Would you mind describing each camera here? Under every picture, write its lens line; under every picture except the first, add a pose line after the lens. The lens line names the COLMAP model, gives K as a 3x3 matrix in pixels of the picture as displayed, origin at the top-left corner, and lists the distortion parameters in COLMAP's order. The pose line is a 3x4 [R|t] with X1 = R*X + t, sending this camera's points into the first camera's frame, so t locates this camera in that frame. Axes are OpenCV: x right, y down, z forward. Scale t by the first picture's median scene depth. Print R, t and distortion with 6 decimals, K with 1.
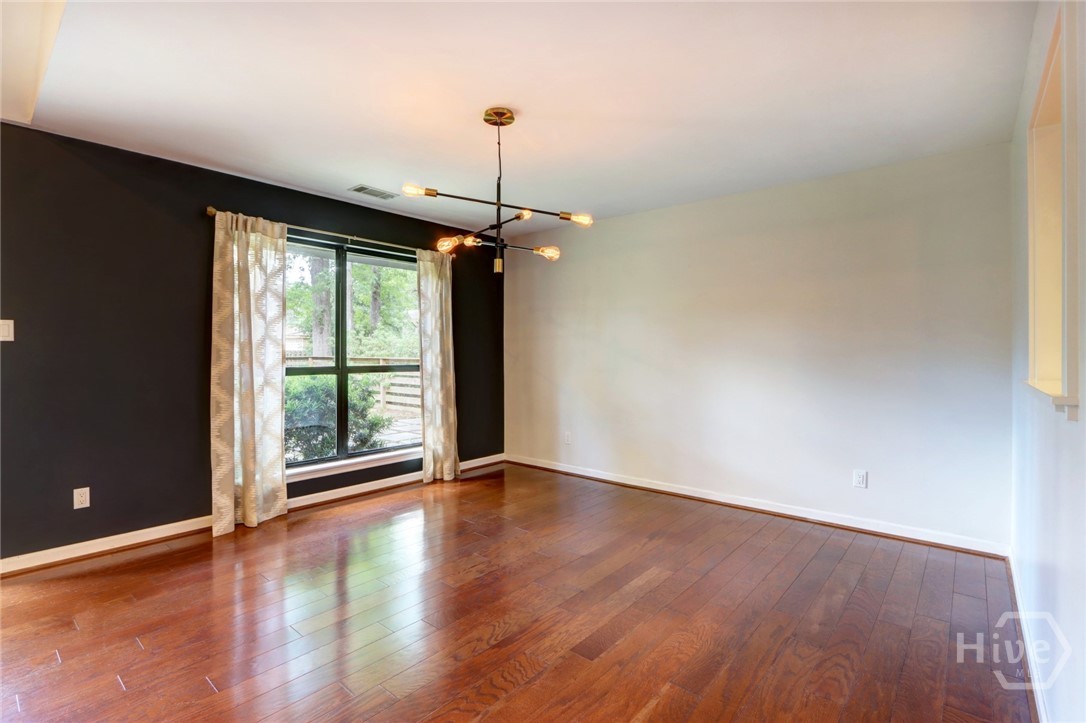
lens RADIAL K [[513.4, 0, 549.4], [0, 513.4, 351.7], [0, 0, 1]] dist [-0.023917, 0.000335]
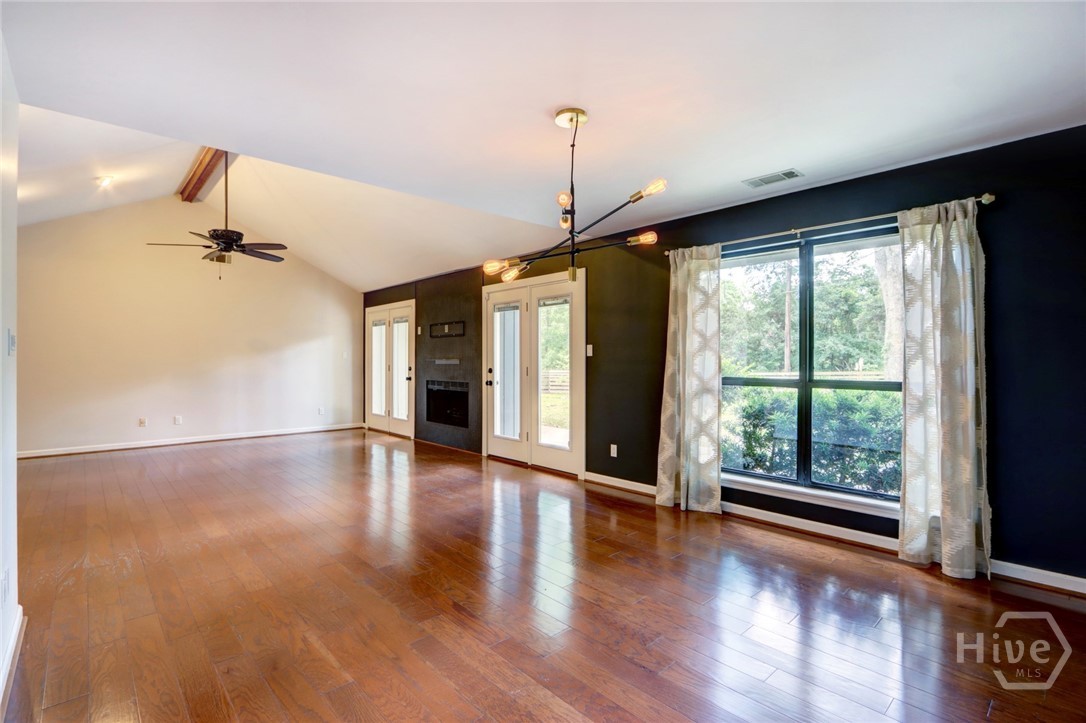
lens RADIAL K [[517.7, 0, 520.5], [0, 517.7, 360.3], [0, 0, 1]] dist [-0.015757, -0.000063]
pose [[-0.169962, 0.005034, -0.985438, 0.593310], [0.005539, 0.999976, 0.004153, -0.011100], [0.985435, -0.004752, -0.169986, 0.736700]]
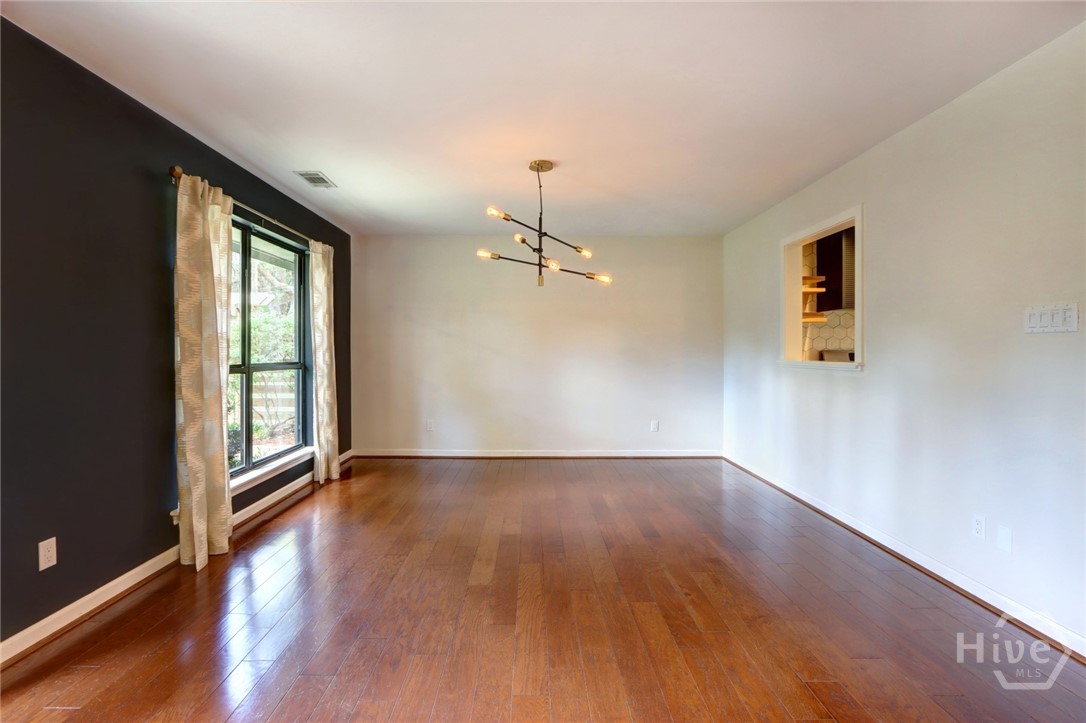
lens RADIAL K [[507.4, 0, 538.2], [0, 507.4, 349.1], [0, 0, 1]] dist [-0.001696, -0.000136]
pose [[0.761555, -0.001329, 0.648099, -0.647470], [0.003109, 0.999994, -0.001602, 0.006891], [-0.648093, 0.003235, 0.761554, 0.012412]]
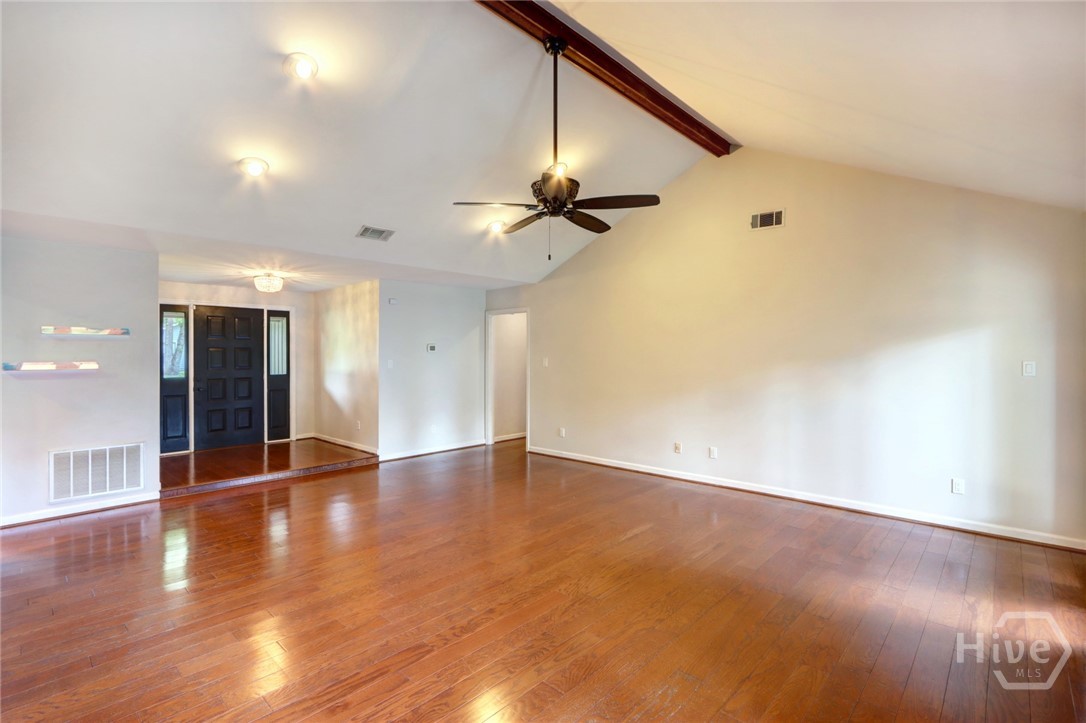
lens RADIAL K [[501.7, 0, 529.1], [0, 501.7, 360.4], [0, 0, 1]] dist [-0.021527, -0.000282]
pose [[-0.997205, -0.000158, 0.074717, -0.679142], [0.000724, 0.999930, 0.011776, -0.058397], [-0.074714, 0.011797, -0.997135, 0.605134]]
